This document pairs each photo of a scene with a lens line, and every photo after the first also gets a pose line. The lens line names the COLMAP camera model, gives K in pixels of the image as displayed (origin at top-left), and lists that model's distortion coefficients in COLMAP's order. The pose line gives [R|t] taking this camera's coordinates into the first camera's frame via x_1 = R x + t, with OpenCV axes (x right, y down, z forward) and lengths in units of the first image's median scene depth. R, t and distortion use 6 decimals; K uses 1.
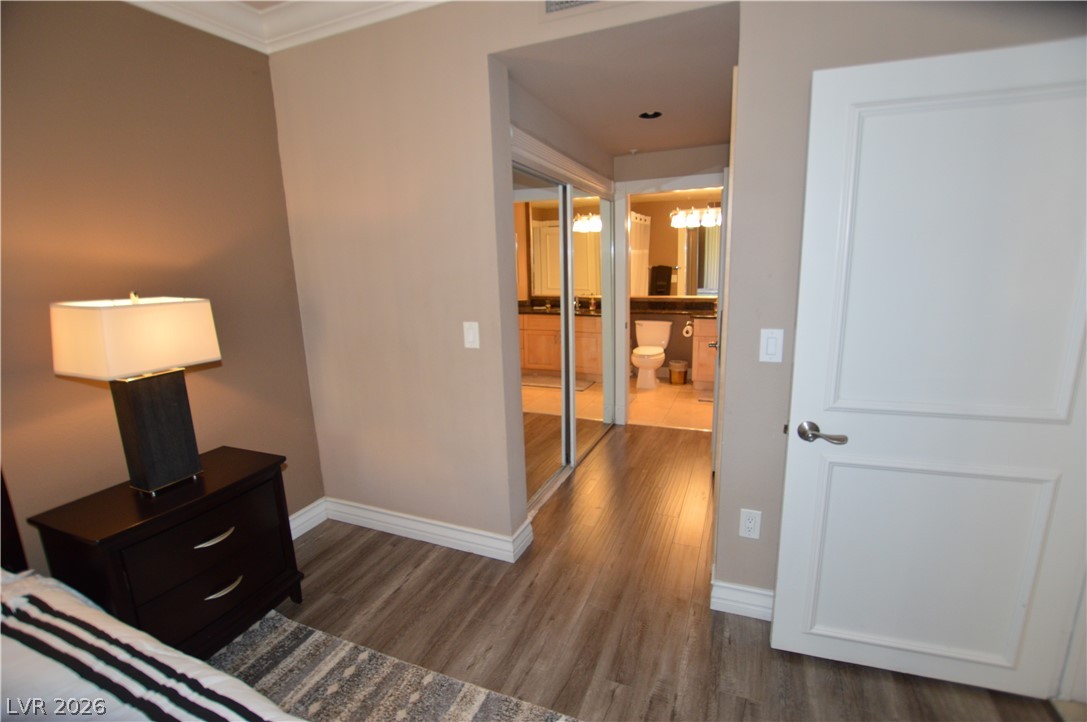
lens RADIAL K [[488.3, 0, 543.5], [0, 488.3, 361.0], [0, 0, 1]] dist [-0.025321, 0.001391]
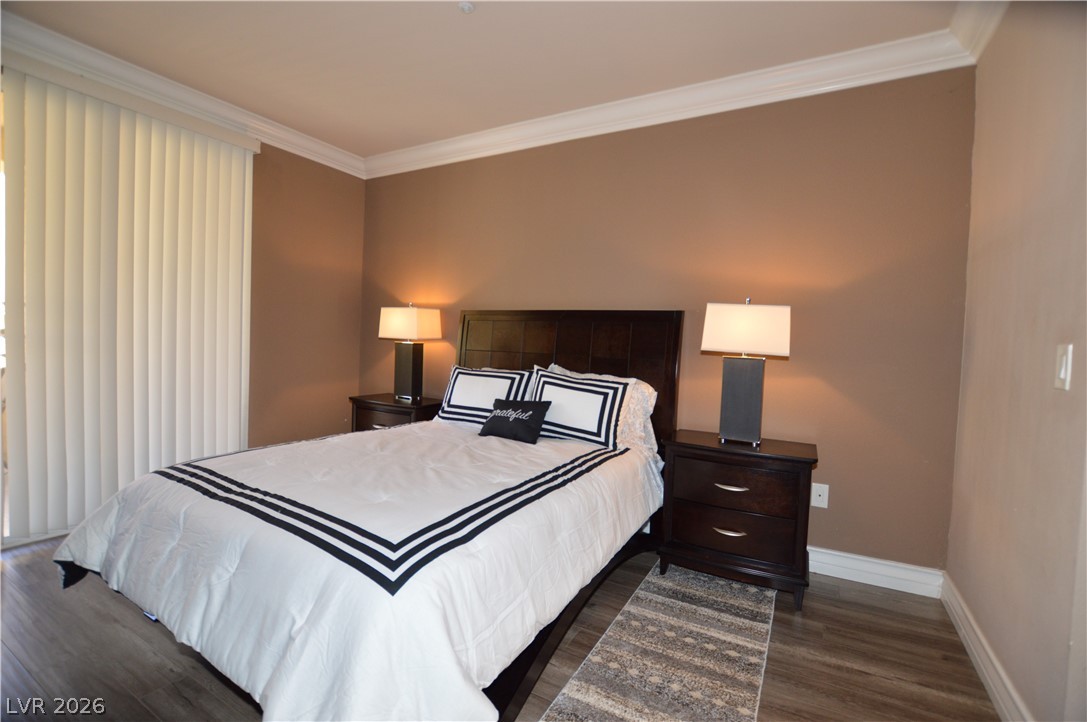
lens RADIAL K [[488.3, 0, 543.5], [0, 488.3, 361.0], [0, 0, 1]] dist [-0.025321, 0.001391]
pose [[-0.113334, 0.068462, -0.991195, 0.529945], [-0.236030, 0.967209, 0.093793, 0.035305], [0.965114, 0.244581, -0.093458, 0.477336]]
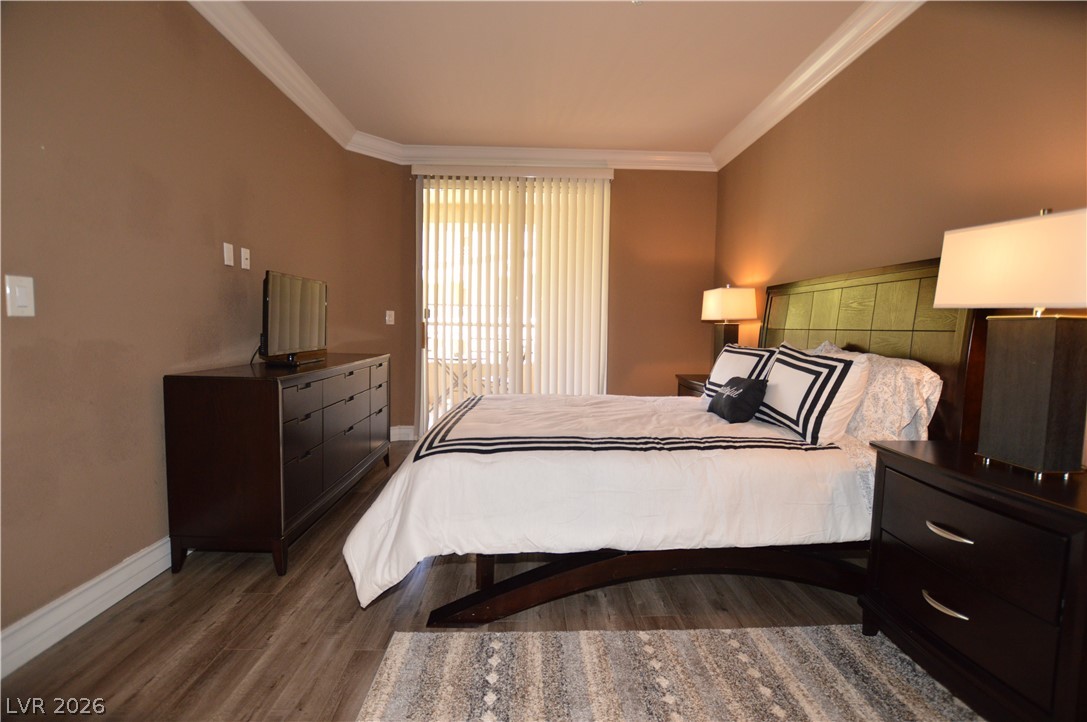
lens RADIAL K [[488.3, 0, 543.5], [0, 488.3, 361.0], [0, 0, 1]] dist [-0.025321, 0.001391]
pose [[-0.908817, 0.047027, -0.414537, 0.180178], [-0.071981, 0.961050, 0.266835, -0.040199], [0.410939, 0.272343, -0.870034, 1.112301]]
